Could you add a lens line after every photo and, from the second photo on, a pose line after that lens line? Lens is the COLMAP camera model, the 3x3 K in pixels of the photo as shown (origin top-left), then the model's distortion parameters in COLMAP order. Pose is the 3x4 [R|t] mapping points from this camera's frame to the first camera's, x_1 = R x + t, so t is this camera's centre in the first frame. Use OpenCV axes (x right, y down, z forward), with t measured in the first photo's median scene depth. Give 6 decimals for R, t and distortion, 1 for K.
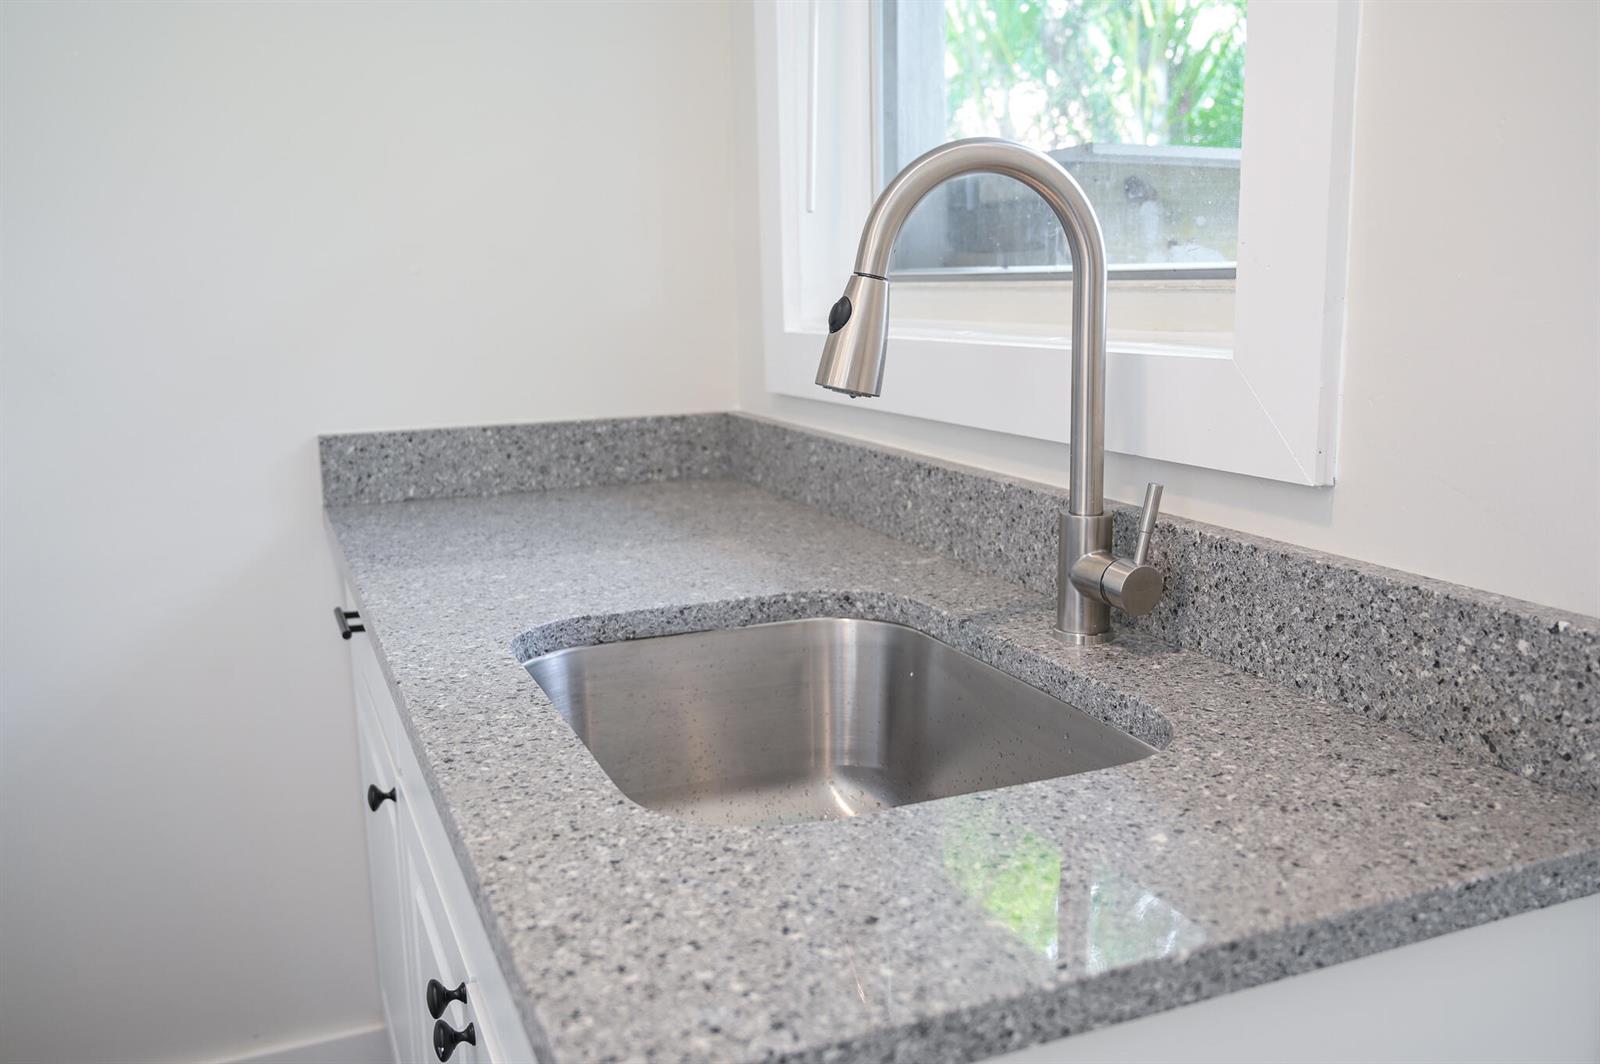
lens RADIAL K [[1361.1, 0, 800.4], [0, 1361.1, 532.1], [0, 0, 1]] dist [-0.046068, -0.001034]
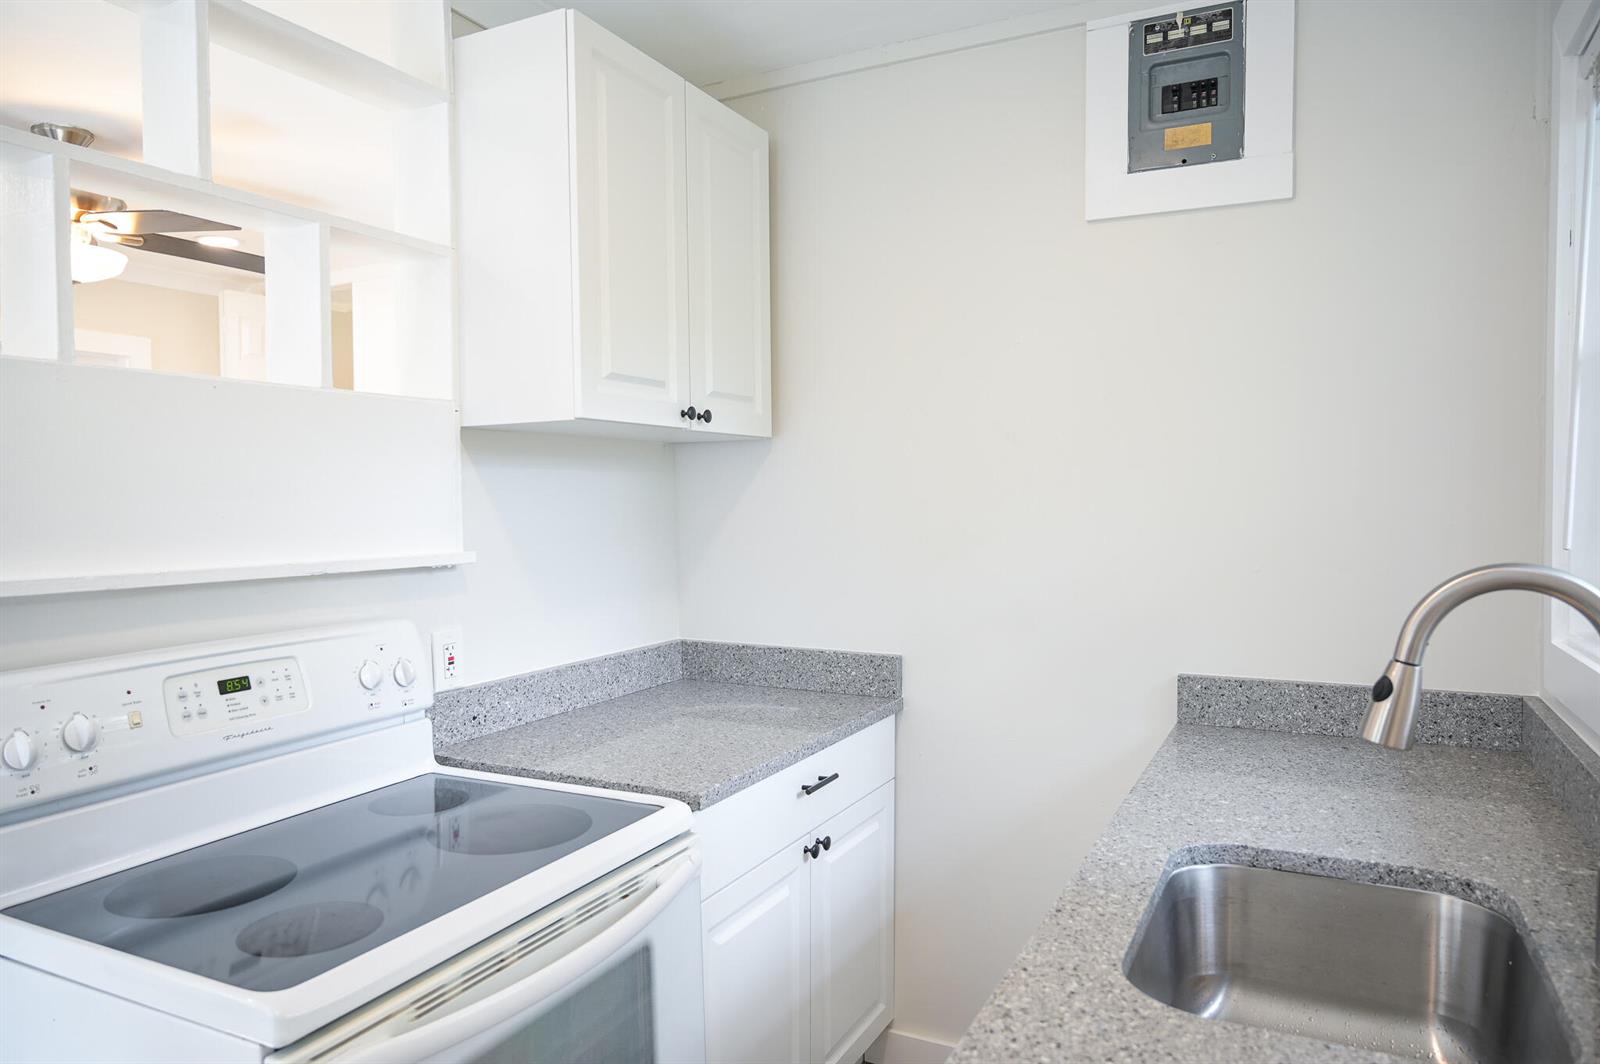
lens RADIAL K [[1064.5, 0, 799.3], [0, 1064.5, 532.8], [0, 0, 1]] dist [-0.006305, -0.002771]
pose [[0.652466, 0.046527, -0.756388, 0.374771], [-0.148064, 0.986704, -0.067026, -0.121629], [0.743212, 0.155726, 0.650680, -0.172228]]
